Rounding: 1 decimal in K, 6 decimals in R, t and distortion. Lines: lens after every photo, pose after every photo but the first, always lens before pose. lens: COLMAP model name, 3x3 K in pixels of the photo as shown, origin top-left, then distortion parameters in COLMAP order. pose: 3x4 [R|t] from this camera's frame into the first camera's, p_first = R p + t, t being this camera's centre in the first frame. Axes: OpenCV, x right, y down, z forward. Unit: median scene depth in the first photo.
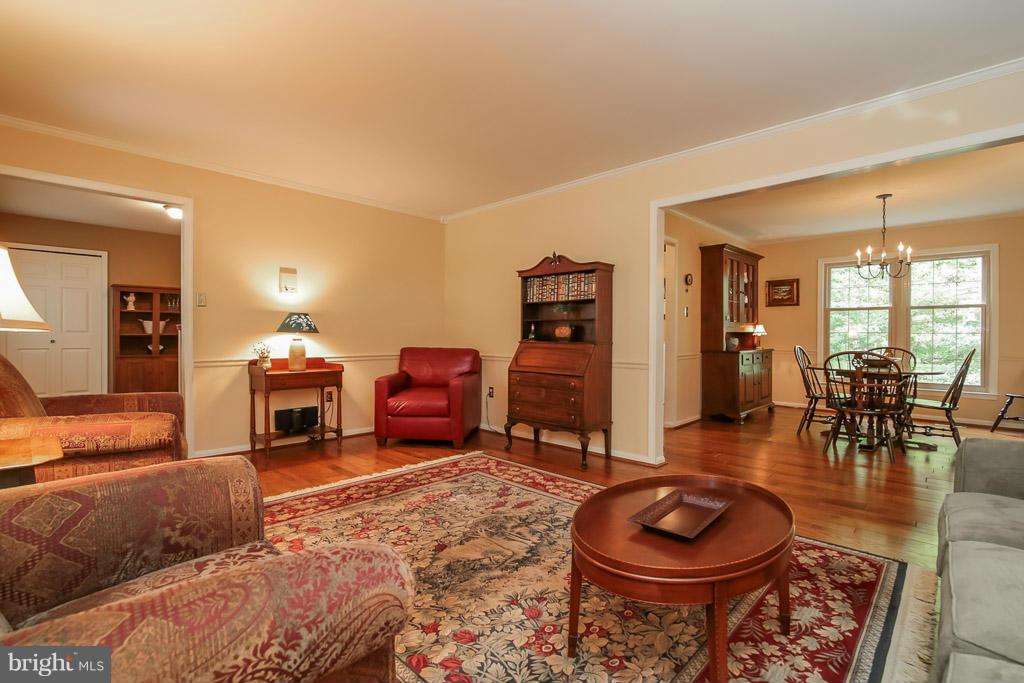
lens RADIAL K [[467.9, 0, 509.3], [0, 467.9, 340.2], [0, 0, 1]] dist [-0.021743, 0.000078]
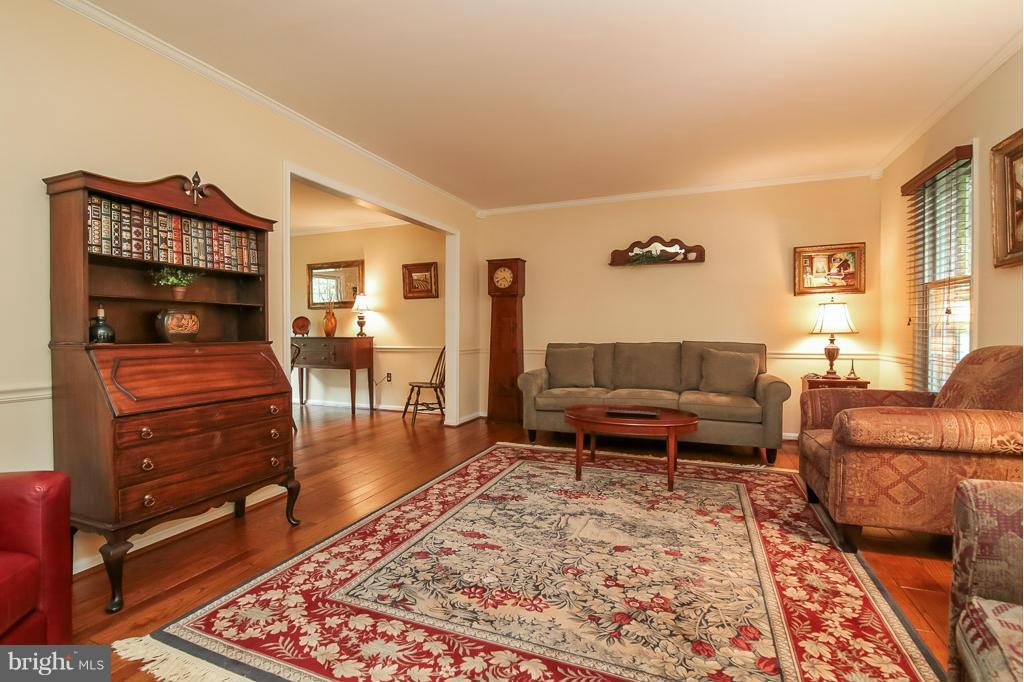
lens RADIAL K [[467.9, 0, 509.3], [0, 467.9, 339.7], [0, 0, 1]] dist [-0.021743, 0.000078]
pose [[-0.380595, -0.021278, 0.924497, -0.492549], [0.008675, 0.999609, 0.026578, -0.009912], [-0.924701, 0.018135, -0.380261, 0.819280]]
